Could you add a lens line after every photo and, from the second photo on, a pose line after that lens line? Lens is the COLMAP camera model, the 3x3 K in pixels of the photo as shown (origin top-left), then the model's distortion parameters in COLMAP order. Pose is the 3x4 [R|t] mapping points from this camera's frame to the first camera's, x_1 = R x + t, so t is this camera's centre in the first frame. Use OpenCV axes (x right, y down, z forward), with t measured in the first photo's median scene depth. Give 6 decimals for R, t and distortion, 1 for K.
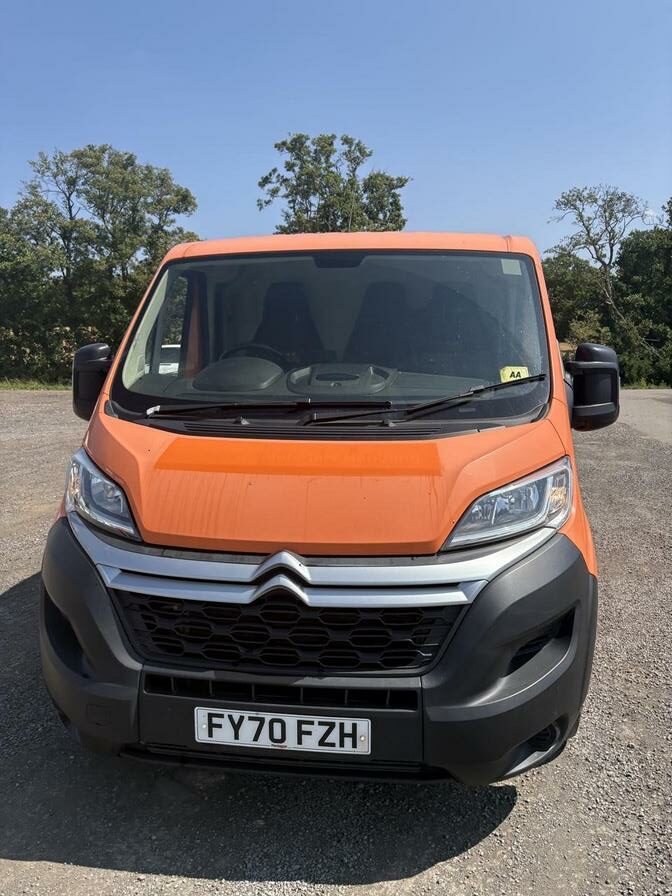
lens RADIAL K [[673.1, 0, 335.9], [0, 673.1, 447.2], [0, 0, 1]] dist [0.013680, 0.011124]
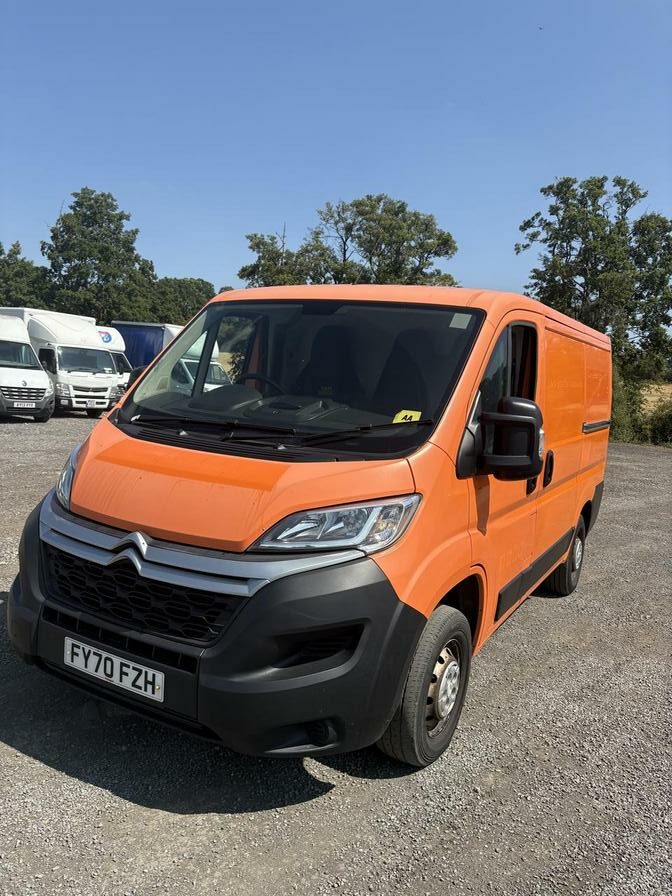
lens RADIAL K [[673.1, 0, 331.4], [0, 673.1, 449.9], [0, 0, 1]] dist [0.013680, 0.011124]
pose [[0.922719, 0.113066, -0.368517, 0.563653], [-0.132537, 0.990786, -0.027869, -0.008984], [0.361971, 0.074558, 0.929203, -0.057600]]
